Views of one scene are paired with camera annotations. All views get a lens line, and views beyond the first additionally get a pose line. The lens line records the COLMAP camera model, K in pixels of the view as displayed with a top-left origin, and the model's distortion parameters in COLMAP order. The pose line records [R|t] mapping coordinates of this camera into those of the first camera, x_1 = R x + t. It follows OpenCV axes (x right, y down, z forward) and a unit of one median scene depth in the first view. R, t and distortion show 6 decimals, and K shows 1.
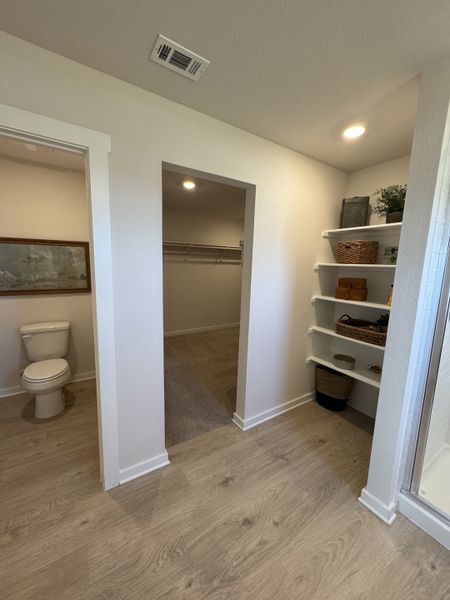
lens RADIAL K [[238.7, 0, 225.0], [0, 238.7, 300.0], [0, 0, 1]] dist [-0.000501, -0.000105]
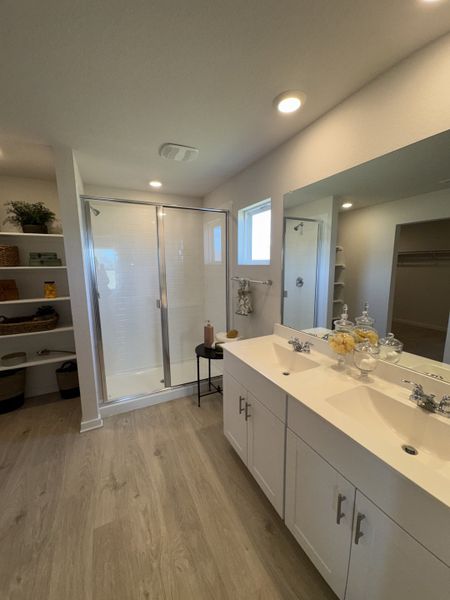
lens RADIAL K [[238.7, 0, 225.0], [0, 238.7, 300.0], [0, 0, 1]] dist [-0.000501, -0.000105]
pose [[0.104430, -0.173723, 0.979242, -0.668064], [0.160938, 0.974600, 0.155736, -0.017842], [-0.981424, 0.141334, 0.129736, -0.156573]]
